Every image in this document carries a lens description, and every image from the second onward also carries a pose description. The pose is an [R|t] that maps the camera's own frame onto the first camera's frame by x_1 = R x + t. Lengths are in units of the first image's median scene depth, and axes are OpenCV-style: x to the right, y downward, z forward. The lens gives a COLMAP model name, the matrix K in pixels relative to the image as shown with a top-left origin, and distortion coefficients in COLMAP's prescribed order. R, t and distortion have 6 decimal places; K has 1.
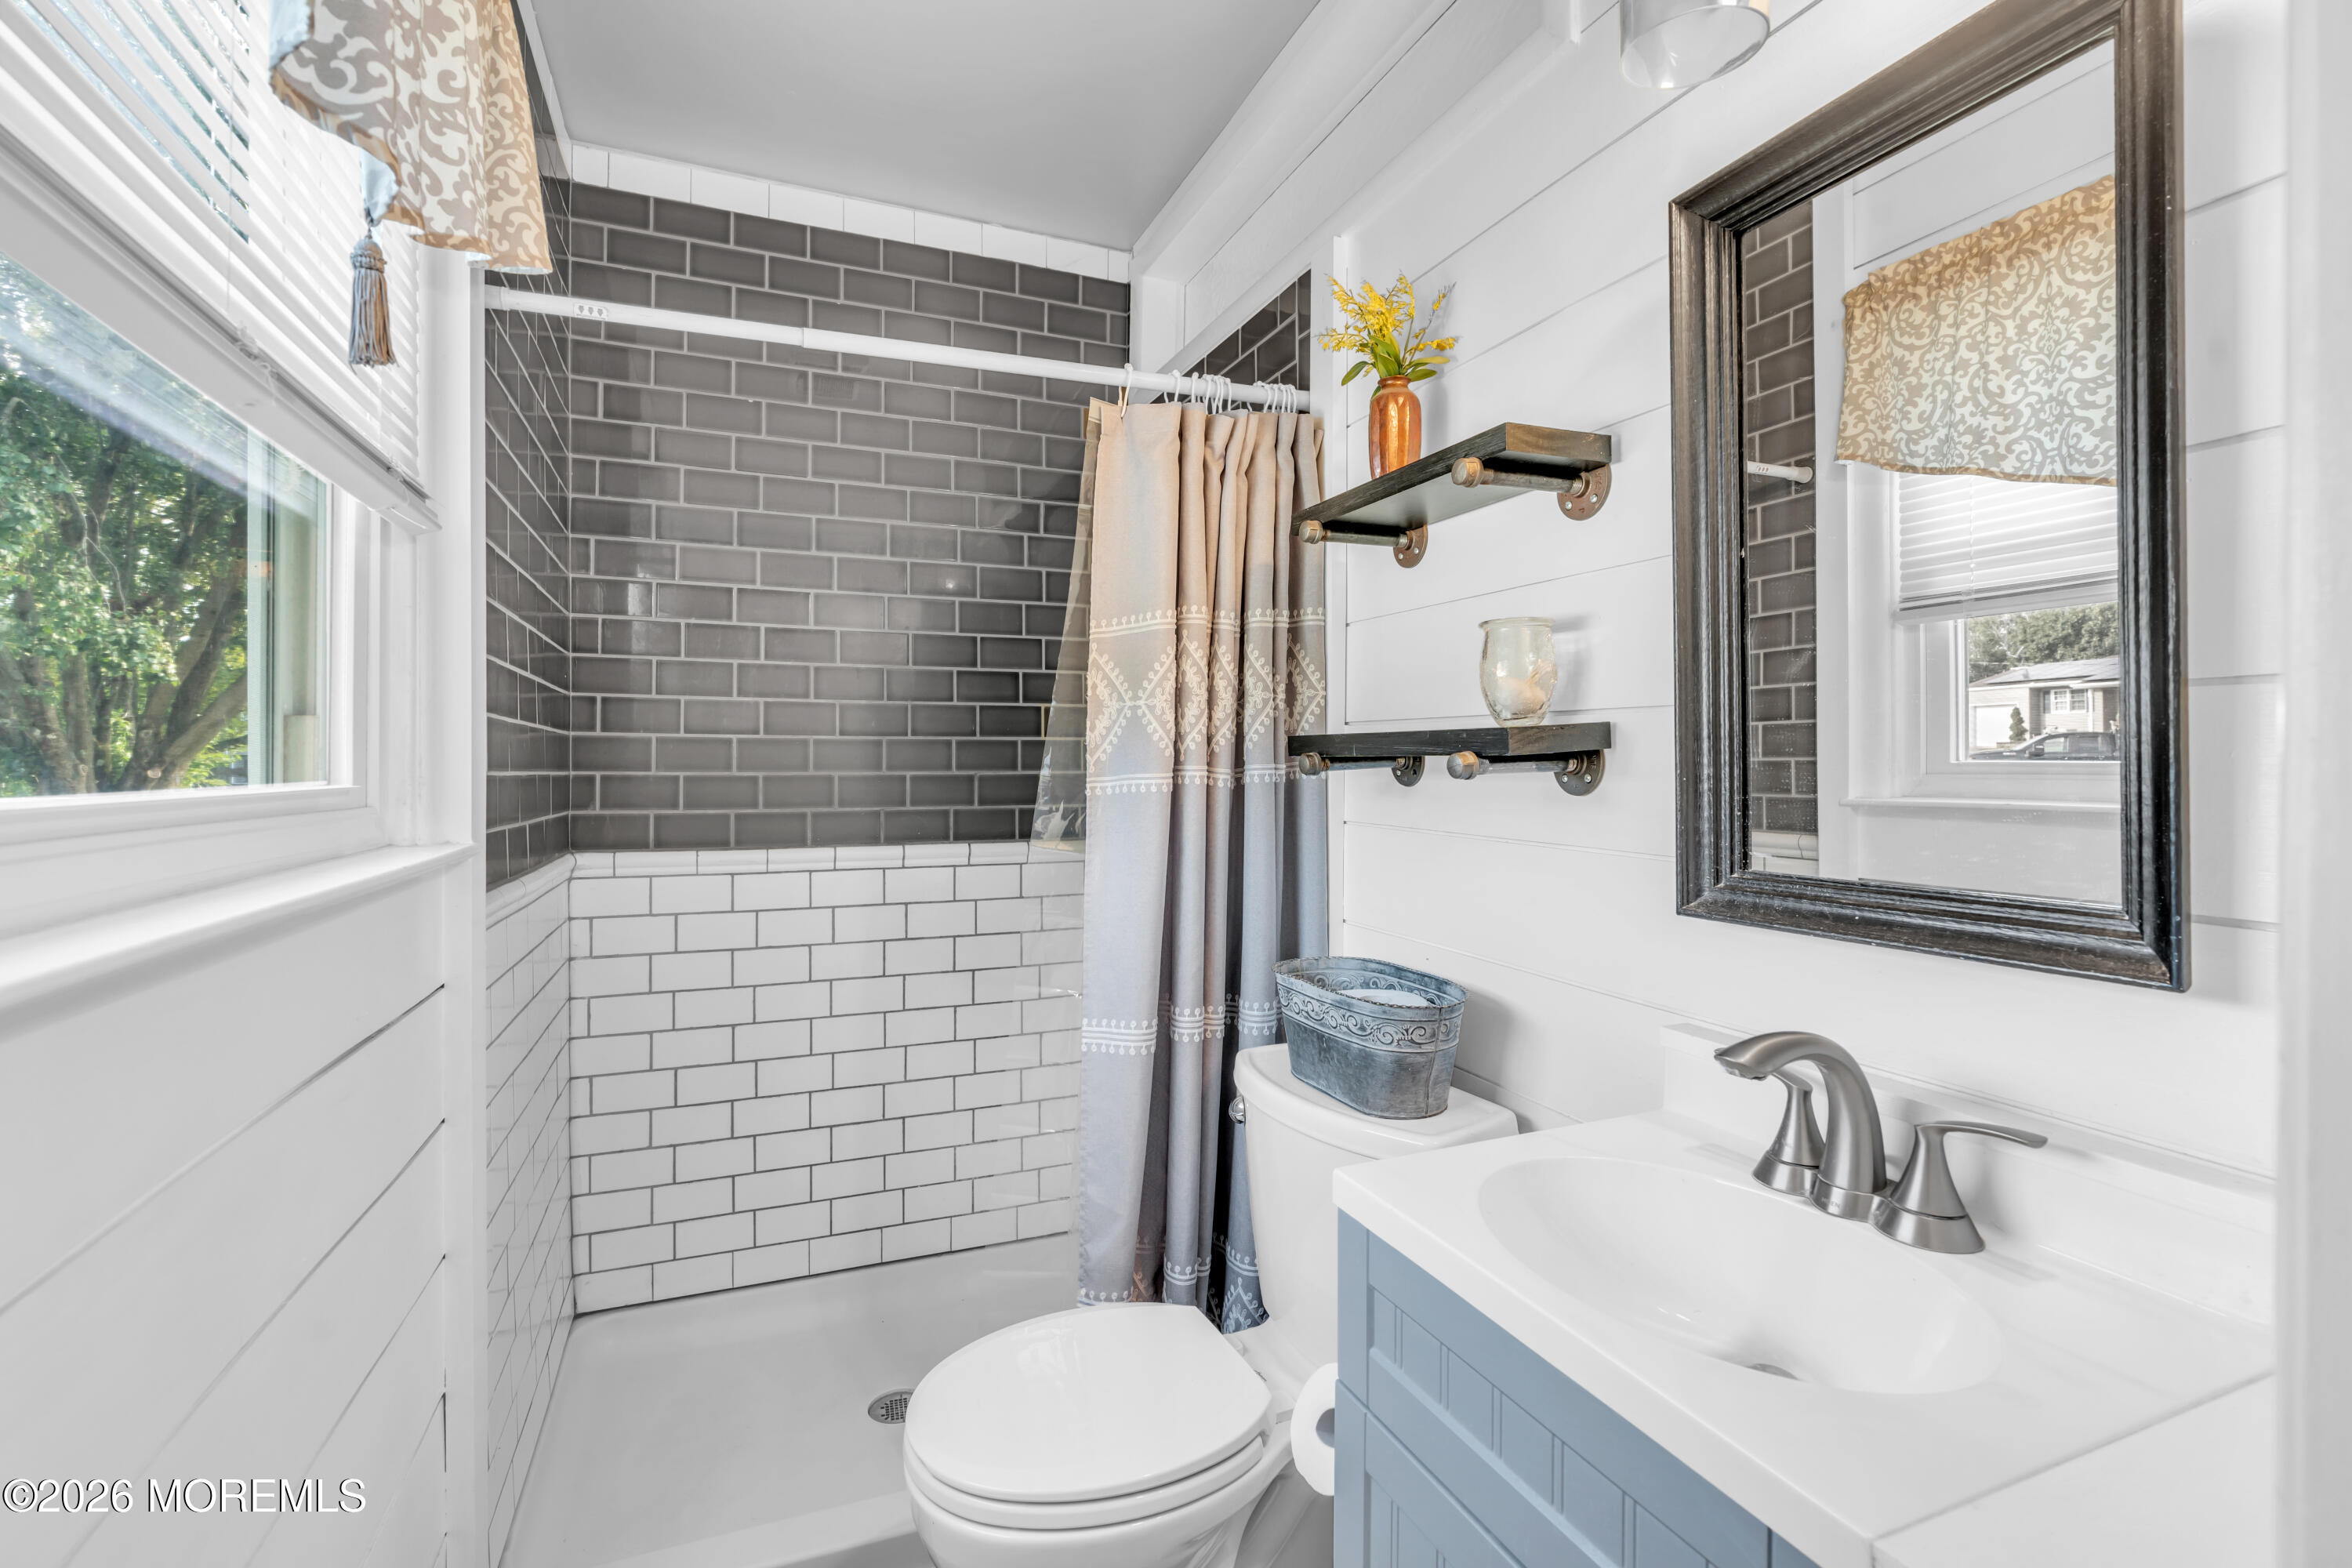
lens RADIAL K [[1056.1, 0, 1169.4], [0, 1056.1, 766.3], [0, 0, 1]] dist [-0.009923, 0.002574]
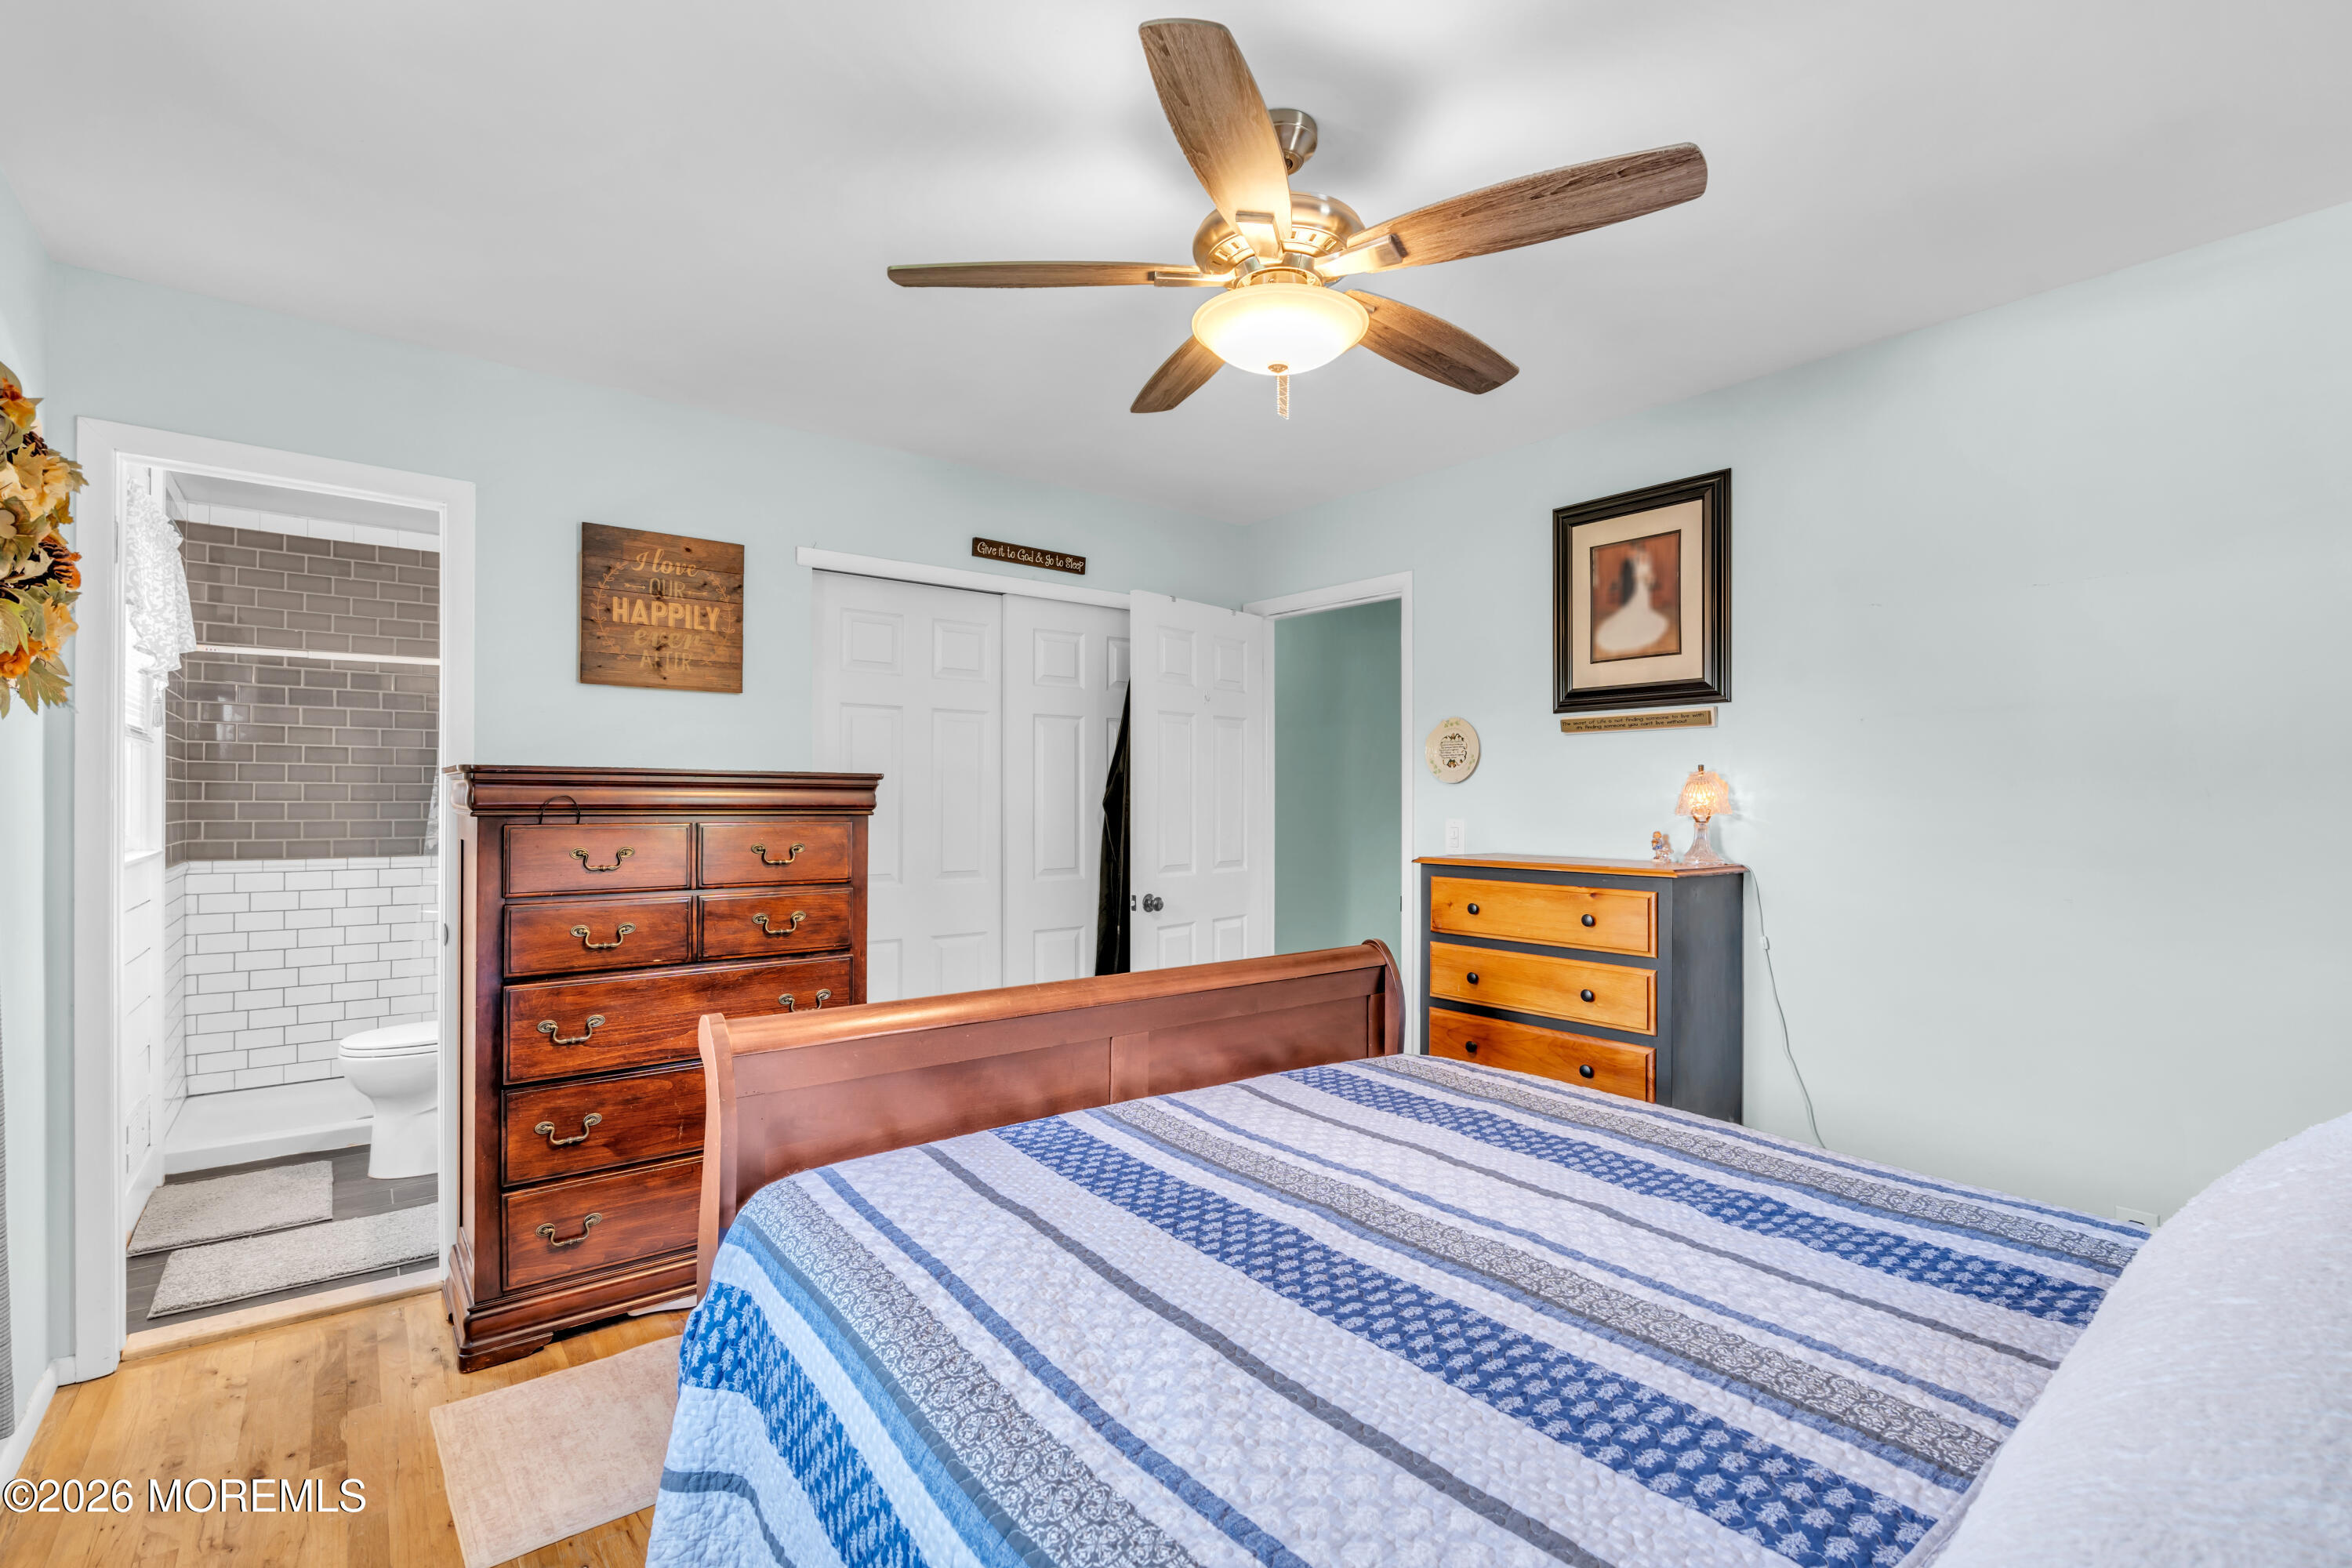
lens RADIAL K [[1056.1, 0, 1173.7], [0, 1056.1, 793.9], [0, 0, 1]] dist [-0.009923, 0.002574]
pose [[0.961926, 0.003976, 0.273281, 0.657467], [-0.003891, 0.999992, -0.000854, -0.048641], [-0.273282, -0.000242, 0.961934, -1.361250]]
